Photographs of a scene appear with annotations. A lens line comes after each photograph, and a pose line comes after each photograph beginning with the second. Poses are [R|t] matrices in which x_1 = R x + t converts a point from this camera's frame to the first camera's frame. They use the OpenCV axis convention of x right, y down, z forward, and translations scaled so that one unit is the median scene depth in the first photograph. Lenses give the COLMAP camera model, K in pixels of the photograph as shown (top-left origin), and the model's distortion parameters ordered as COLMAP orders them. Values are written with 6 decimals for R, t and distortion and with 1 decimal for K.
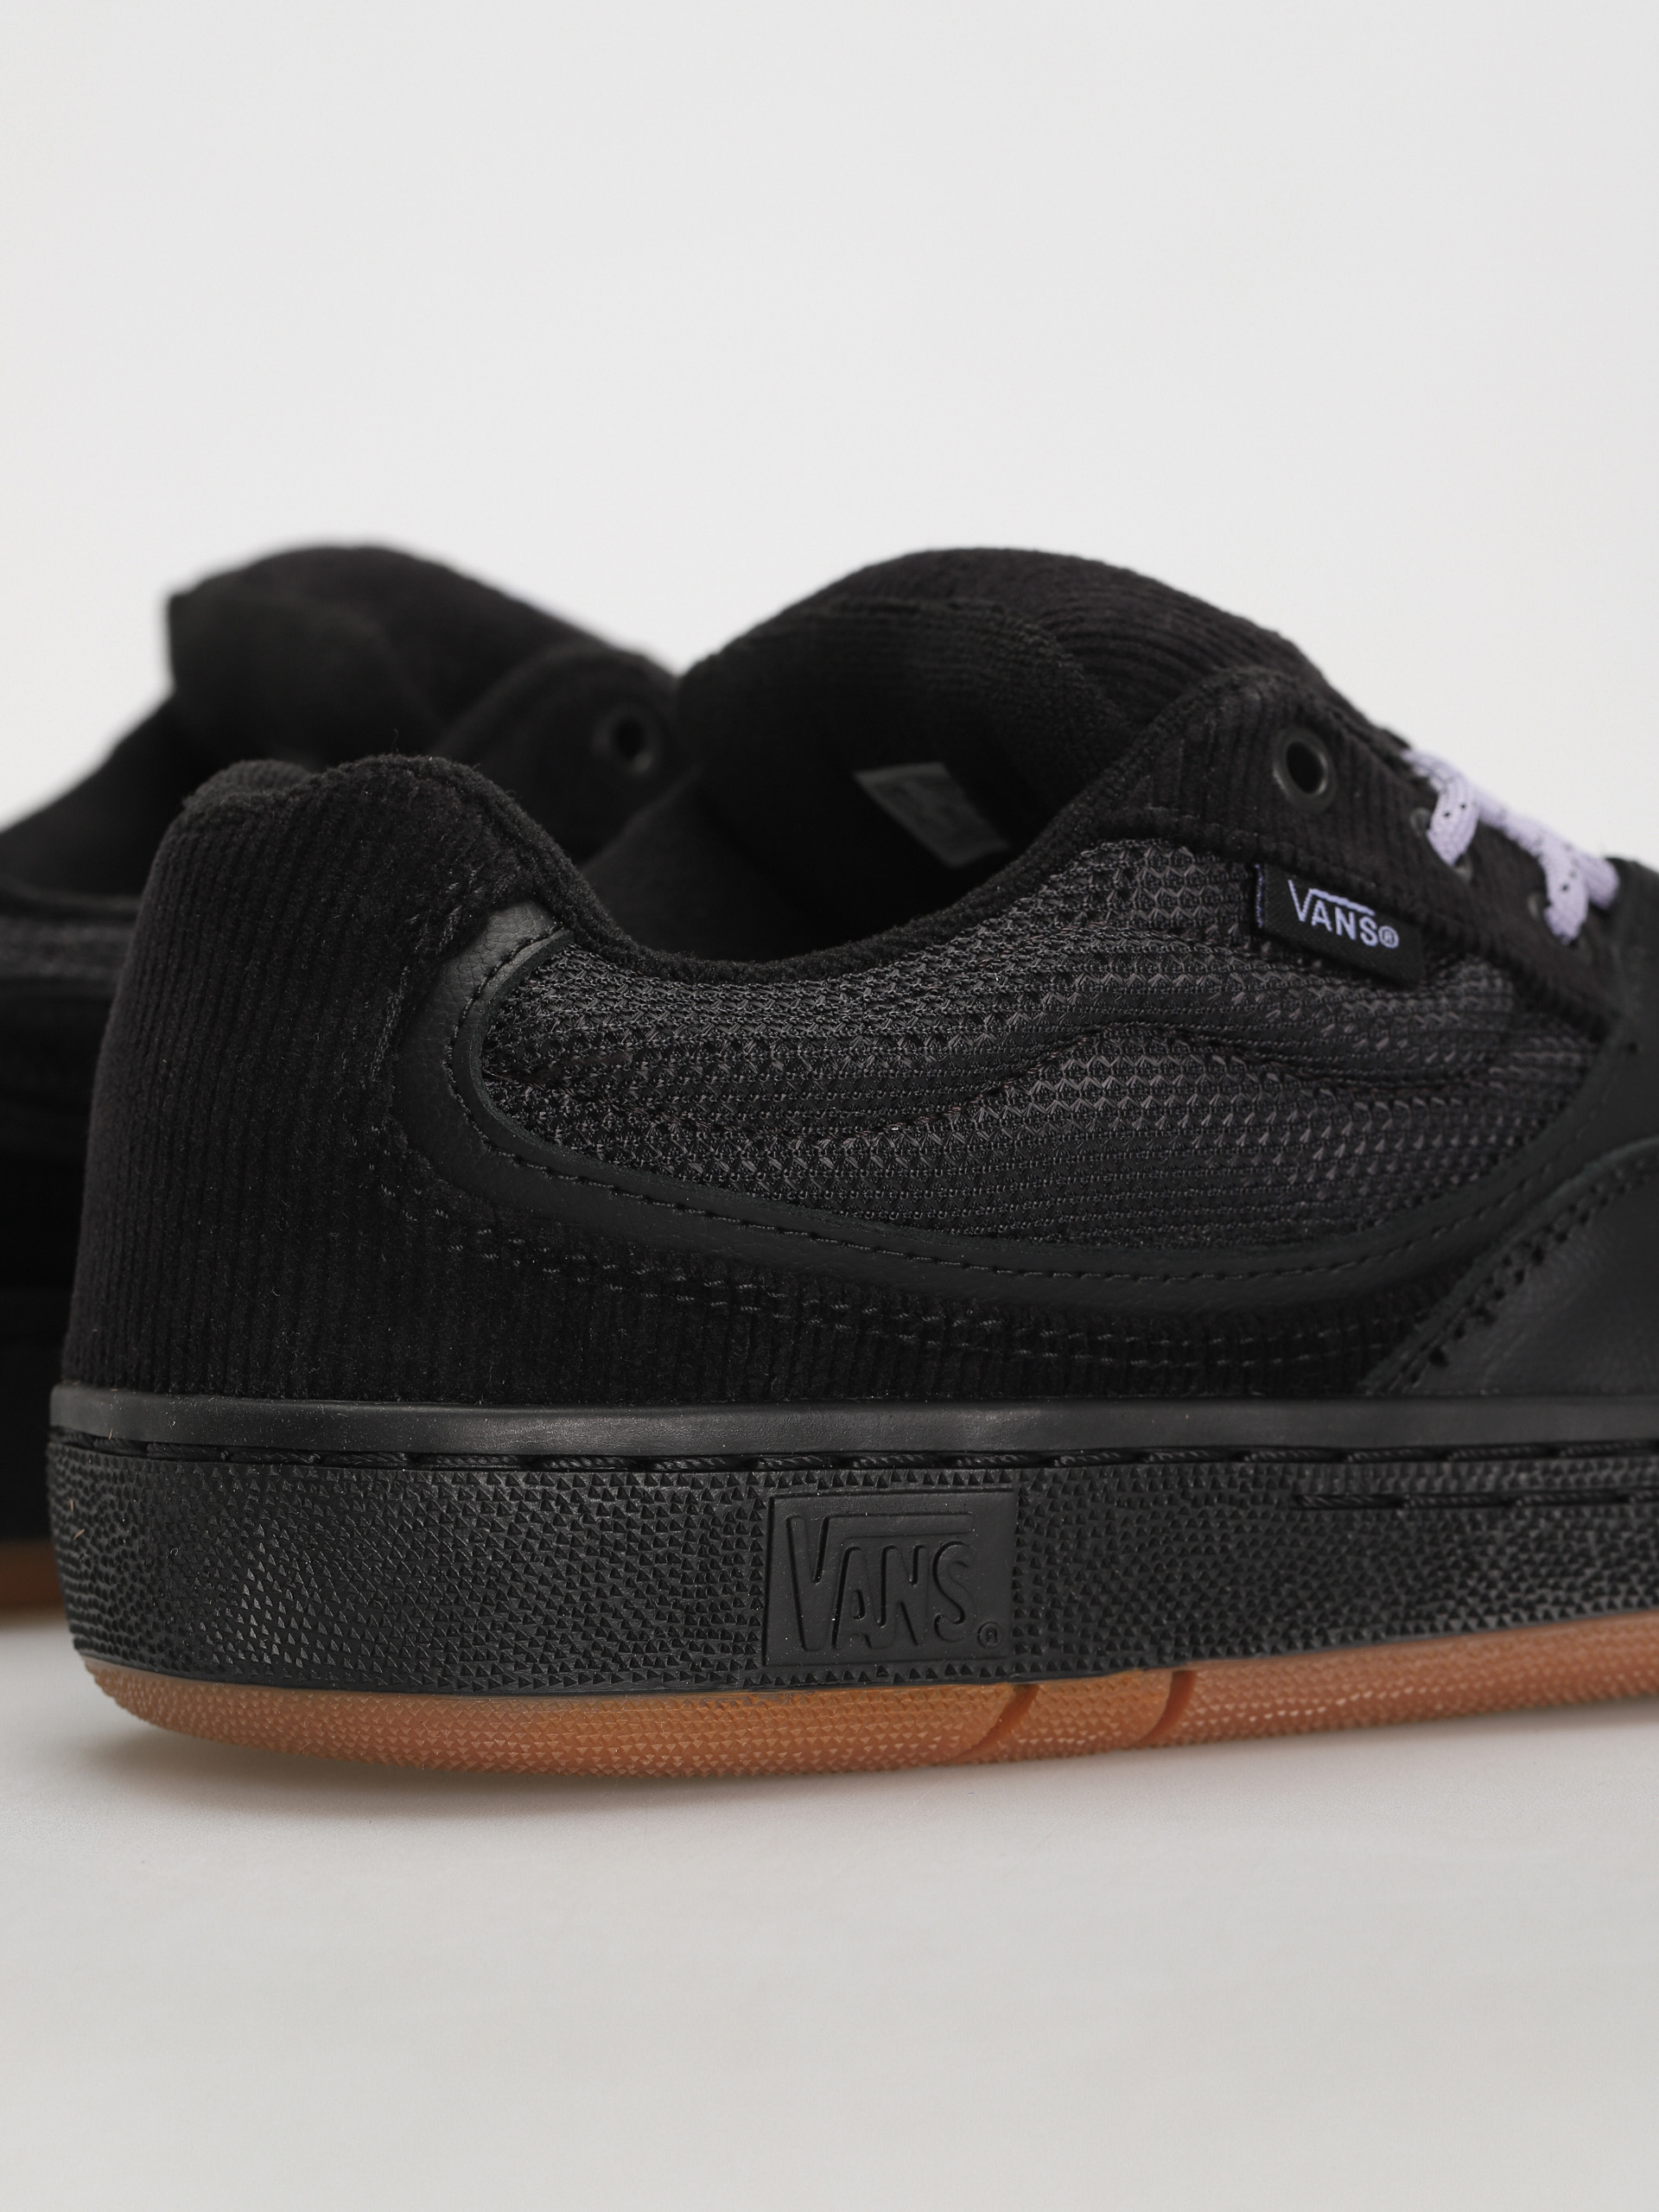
lens RADIAL K [[8095.8, 0, 829.5], [0, 8095.8, 1106.0], [0, 0, 1]] dist [-0.046673, -0.427101]
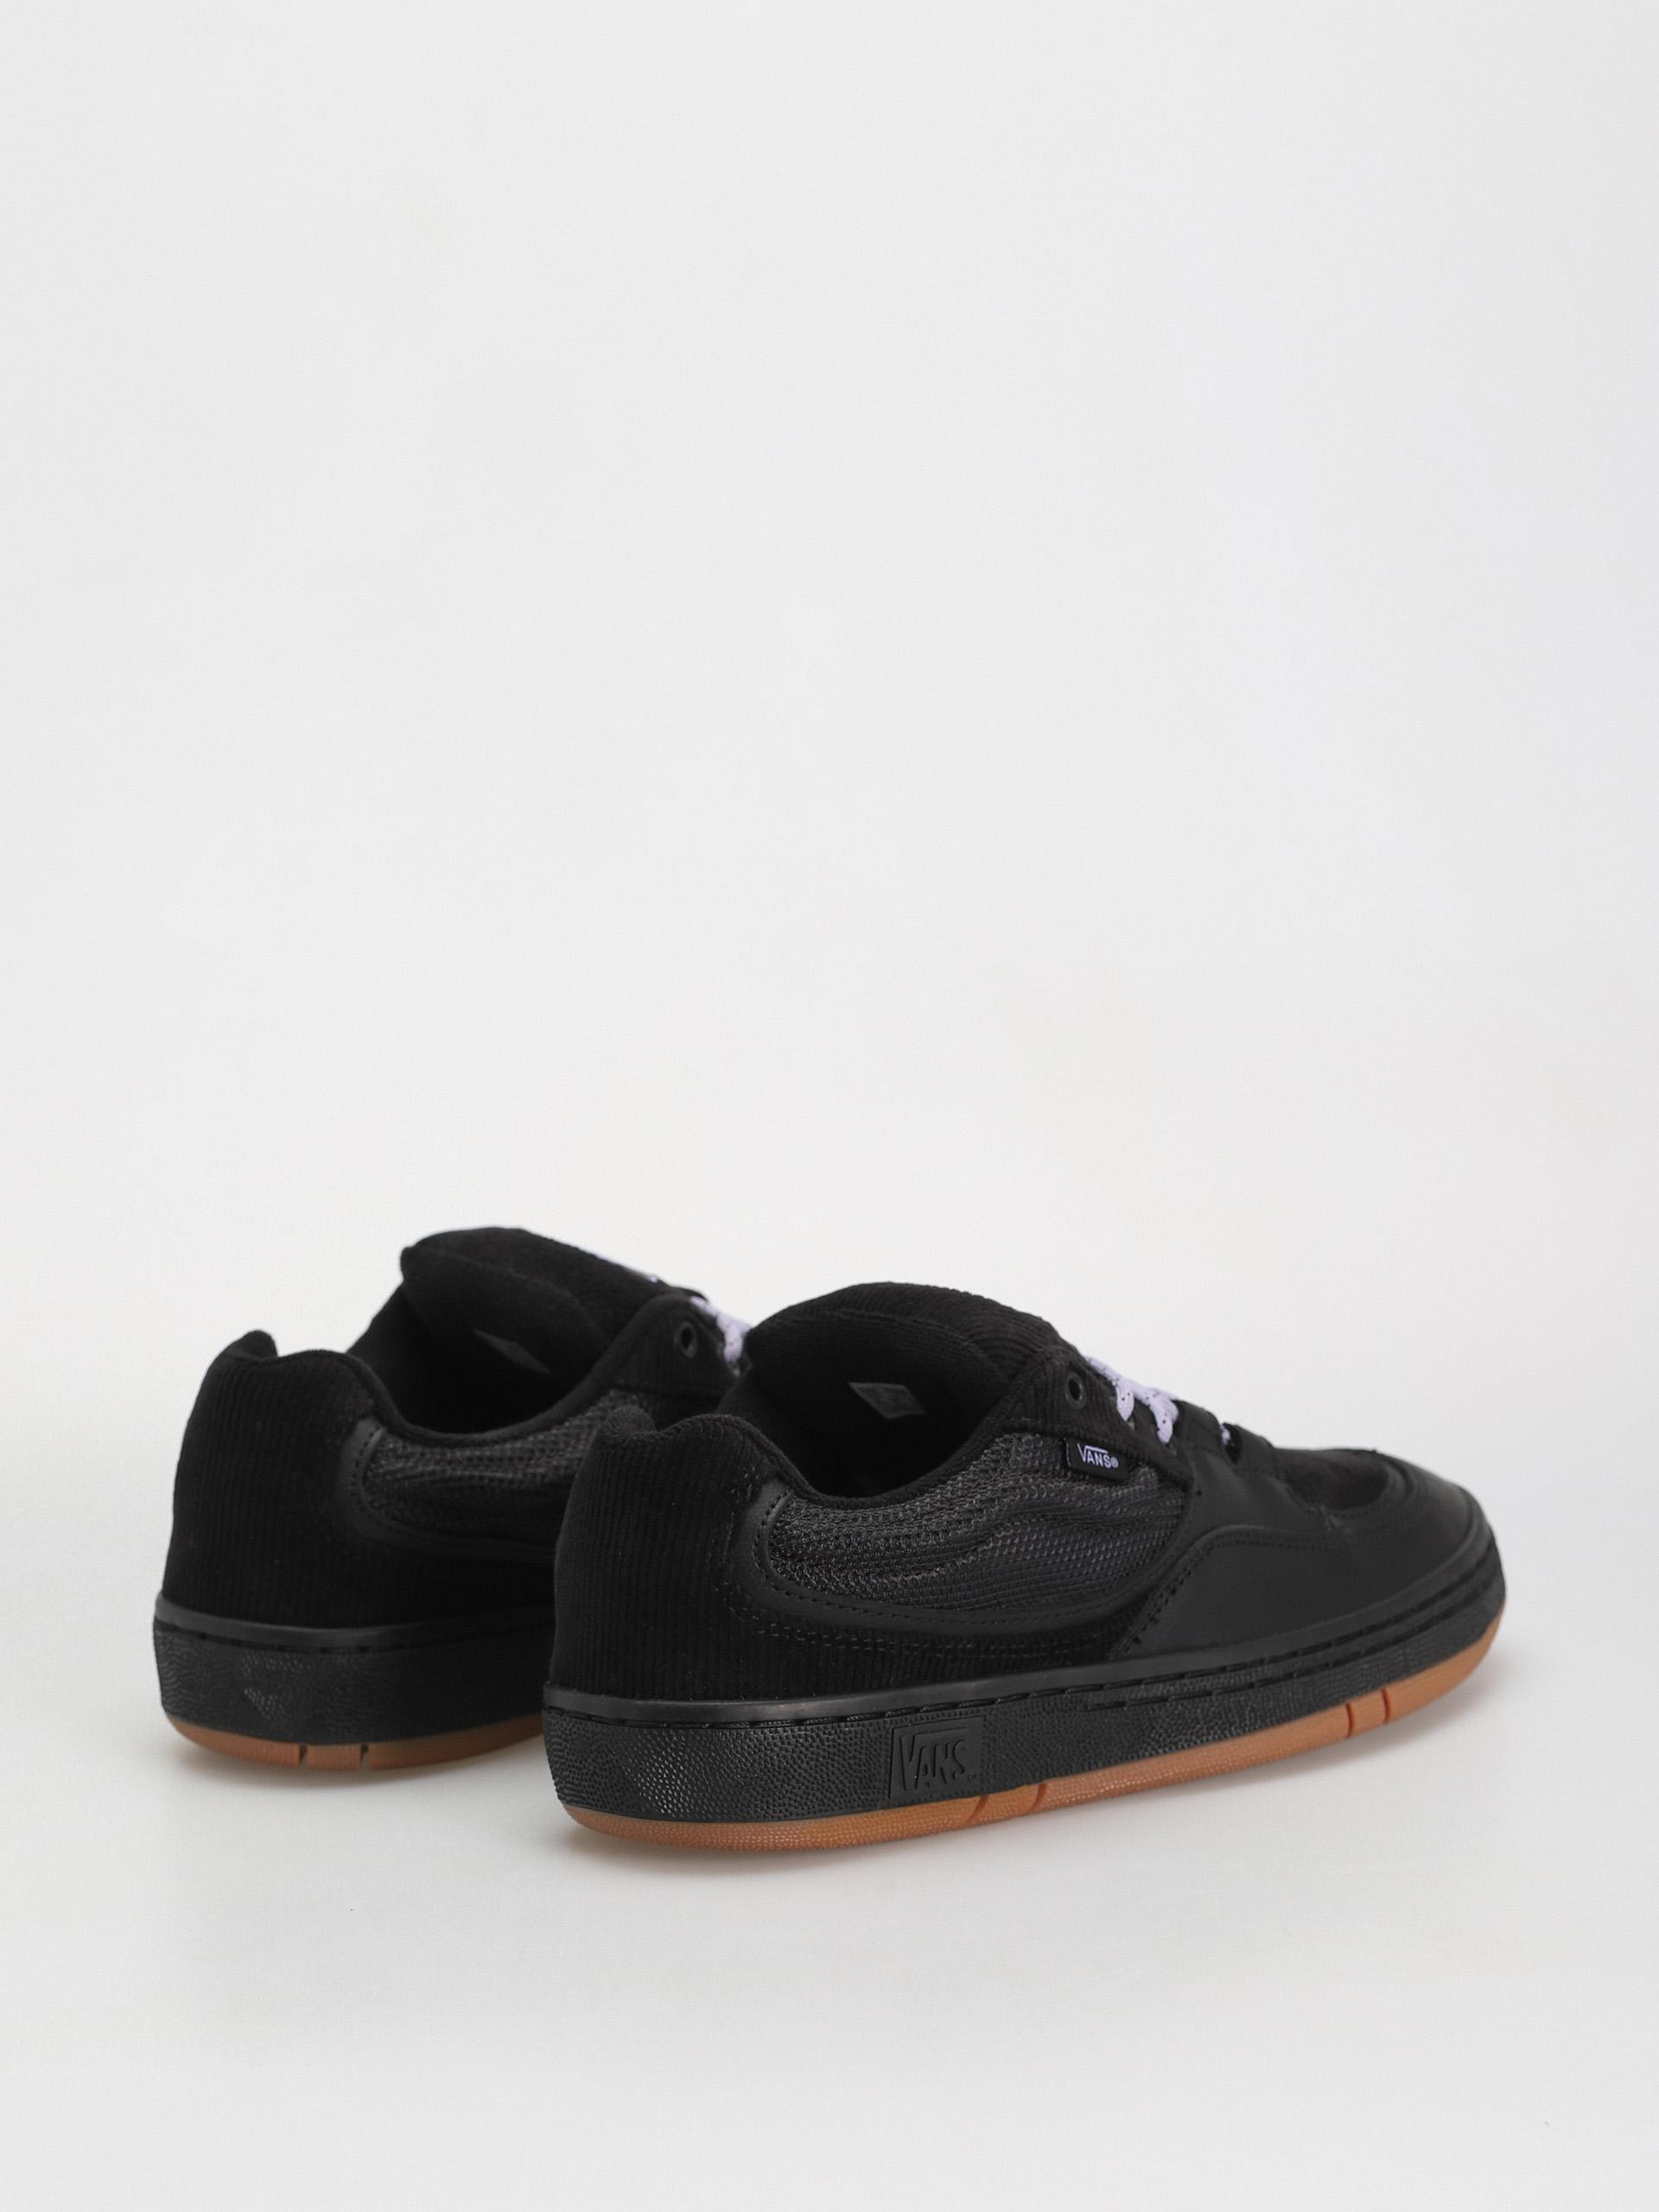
lens RADIAL K [[8095.8, 0, 829.5], [0, 8095.8, 1106.0], [0, 0, 1]] dist [-0.046673, -0.427101]
pose [[0.976128, -0.042766, 0.212942, -0.507559], [0.031750, 0.997988, 0.054888, -0.256572], [-0.214861, -0.046817, 0.975522, -1.257047]]
